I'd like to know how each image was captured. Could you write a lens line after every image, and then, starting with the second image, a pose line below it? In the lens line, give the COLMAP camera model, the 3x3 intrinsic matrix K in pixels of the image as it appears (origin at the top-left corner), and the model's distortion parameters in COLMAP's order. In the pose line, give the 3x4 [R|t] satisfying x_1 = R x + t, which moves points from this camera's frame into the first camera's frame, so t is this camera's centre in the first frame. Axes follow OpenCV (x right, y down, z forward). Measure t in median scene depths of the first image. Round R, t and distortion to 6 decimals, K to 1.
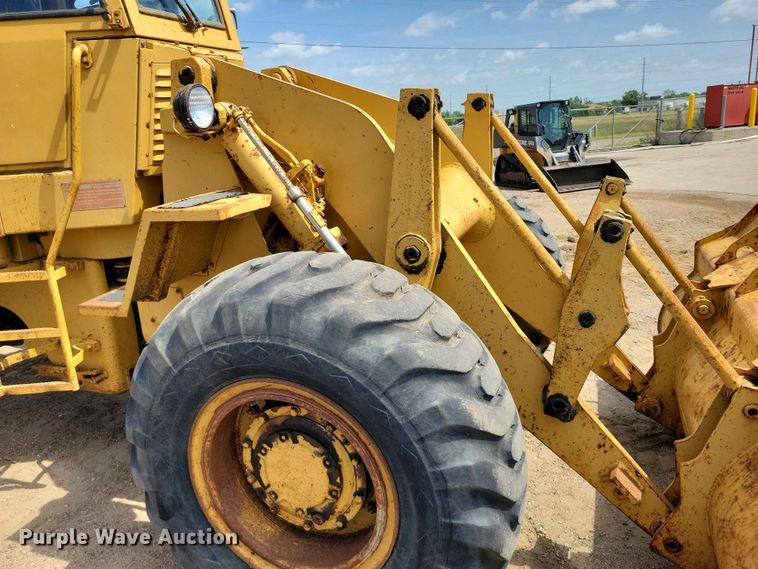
lens RADIAL K [[570.3, 0, 358.8], [0, 570.3, 274.8], [0, 0, 1]] dist [0.028413, -0.003706]
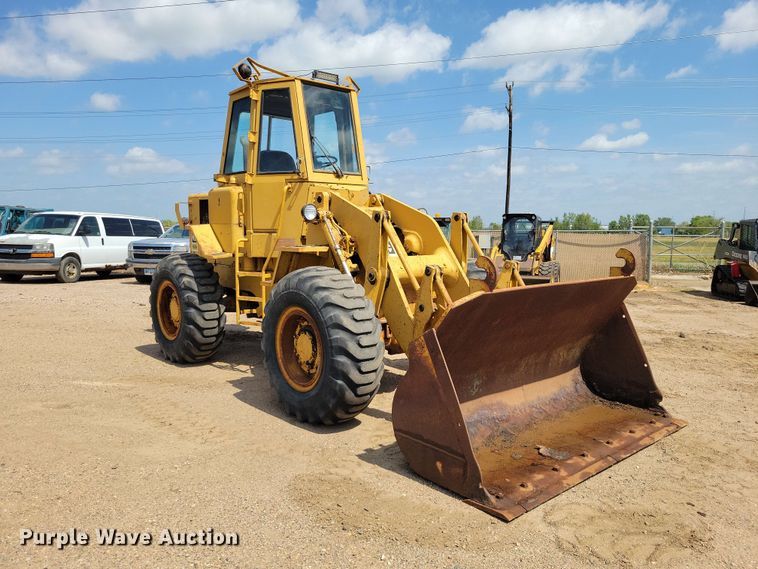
lens RADIAL K [[564.3, 0, 379.0], [0, 564.3, 284.5], [0, 0, 1]] dist [0.030082, -0.001088]
pose [[0.888371, 0.120422, -0.443053, 1.140872], [-0.181177, 0.978627, -0.097288, 0.217995], [0.421868, 0.166699, 0.891201, -1.074709]]
